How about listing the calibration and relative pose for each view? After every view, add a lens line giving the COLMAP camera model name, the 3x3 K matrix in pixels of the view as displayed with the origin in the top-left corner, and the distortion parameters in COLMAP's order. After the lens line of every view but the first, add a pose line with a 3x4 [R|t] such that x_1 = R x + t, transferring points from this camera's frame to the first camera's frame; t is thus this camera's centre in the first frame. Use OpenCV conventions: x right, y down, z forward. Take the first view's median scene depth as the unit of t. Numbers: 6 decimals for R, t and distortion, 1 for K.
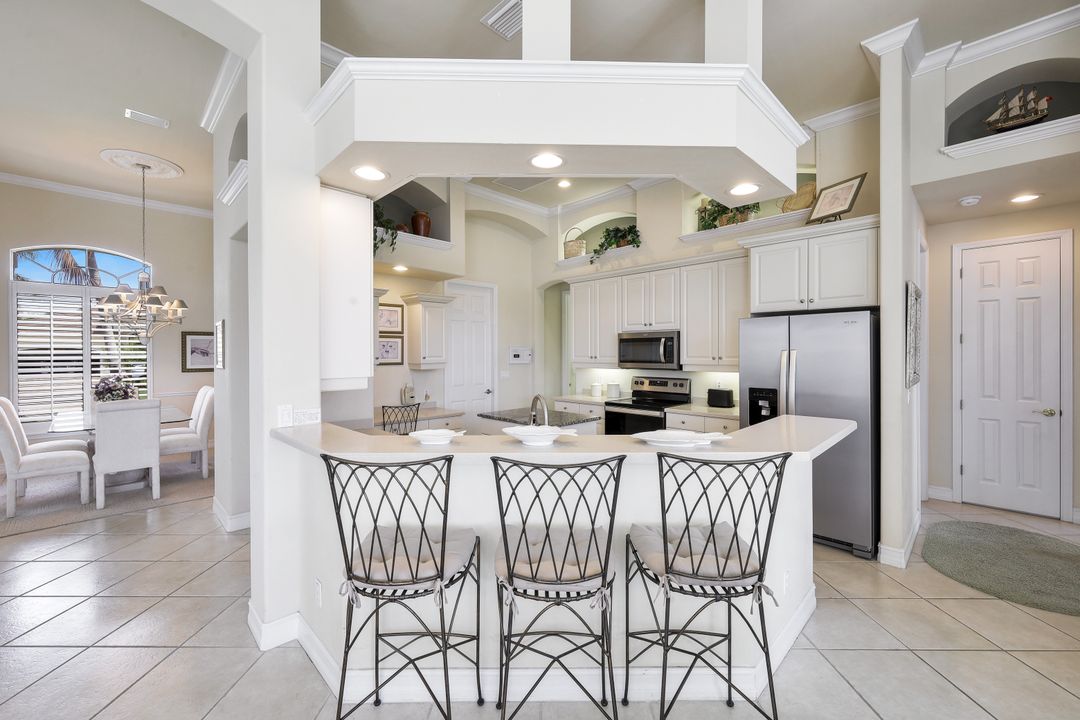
lens RADIAL K [[441.9, 0, 534.8], [0, 441.9, 354.5], [0, 0, 1]] dist [0.000703, 0.000156]
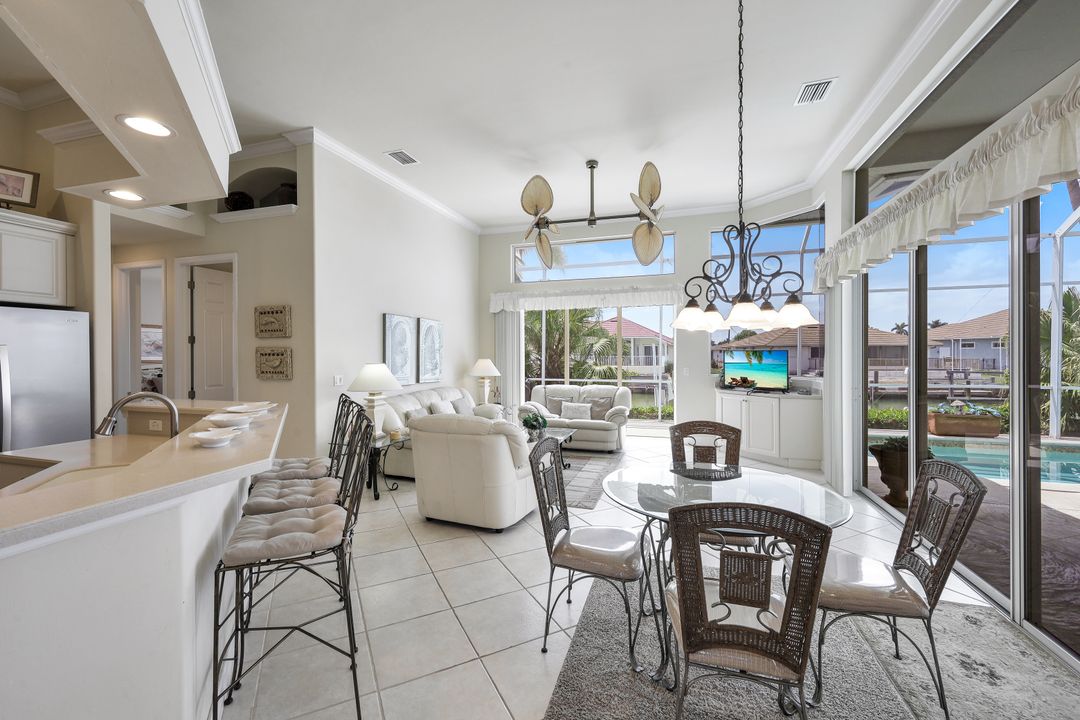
lens RADIAL K [[441.9, 0, 534.8], [0, 441.9, 354.5], [0, 0, 1]] dist [0.000703, 0.000156]
pose [[-0.463628, 0.002073, 0.886027, -0.557243], [0.006423, 0.999979, 0.001022, 0.011914], [-0.886006, 0.006165, -0.463632, 0.367981]]
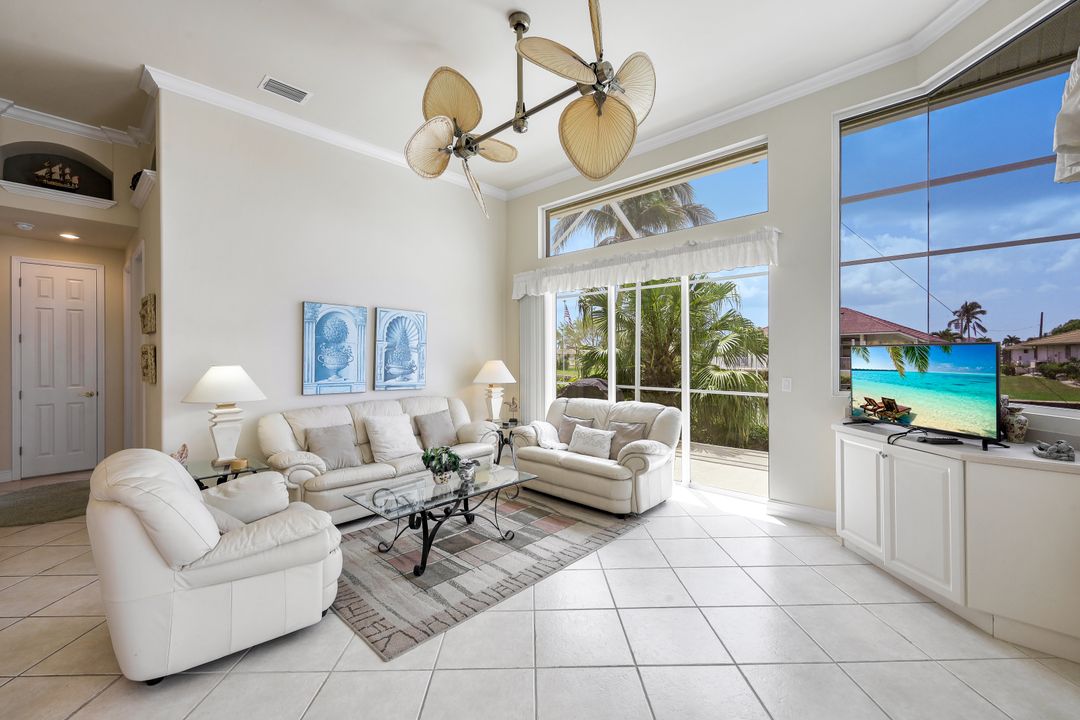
lens RADIAL K [[441.9, 0, 534.8], [0, 441.9, 354.5], [0, 0, 1]] dist [0.000703, 0.000156]
pose [[-0.038520, 0.003543, 0.999252, -0.256944], [0.005579, 0.999979, -0.003330, 0.018135], [-0.999242, 0.005446, -0.038539, -0.317480]]
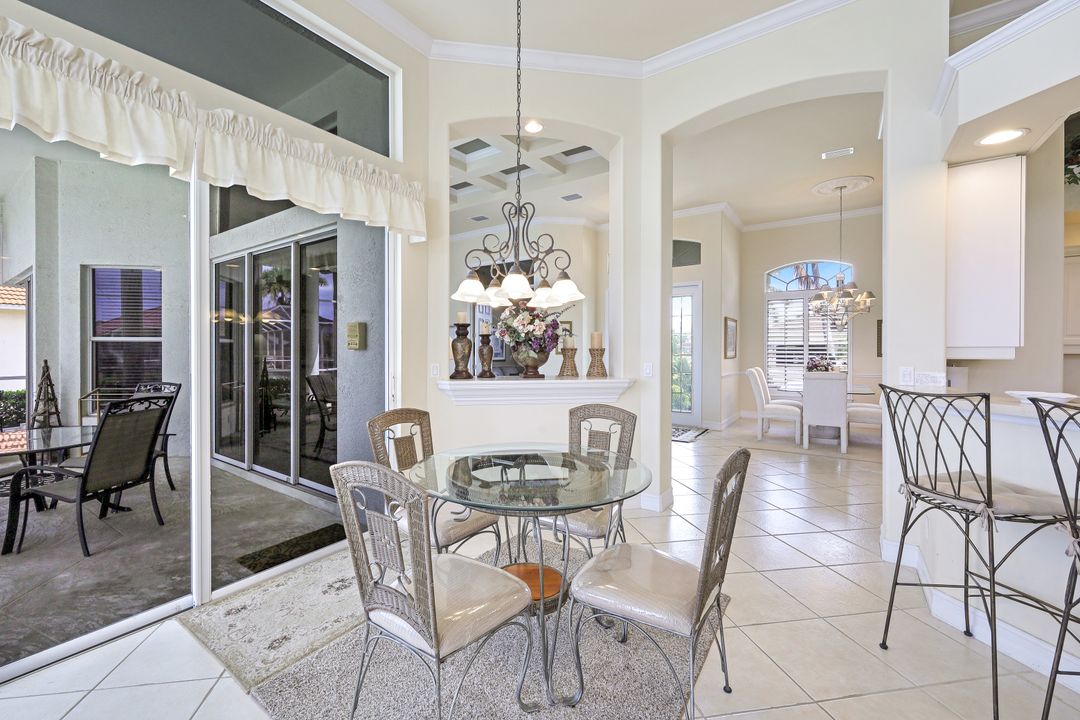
lens RADIAL K [[447.3, 0, 512.4], [0, 447.3, 352.2], [0, 0, 1]] dist [0.000547, 0.000032]
pose [[0.162889, 0.008802, -0.986605, 0.234181], [-0.005736, 0.999952, 0.007974, 0.036464], [0.986628, 0.004360, 0.162932, -0.128758]]
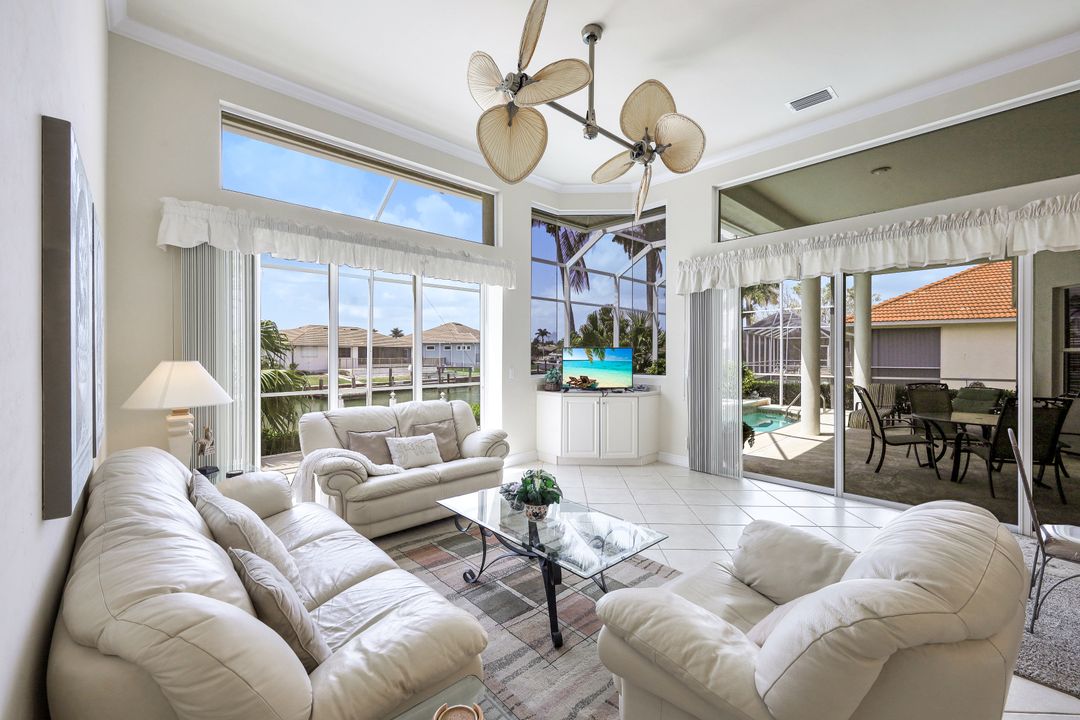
lens RADIAL K [[436.6, 0, 536.9], [0, 436.6, 355.9], [0, 0, 1]] dist [-0.000459, -0.000105]
pose [[-0.999810, 0.001944, 0.019375, 0.499851], [0.002122, 0.999956, 0.009160, 0.016952], [-0.019356, 0.009199, -0.999770, 0.387704]]
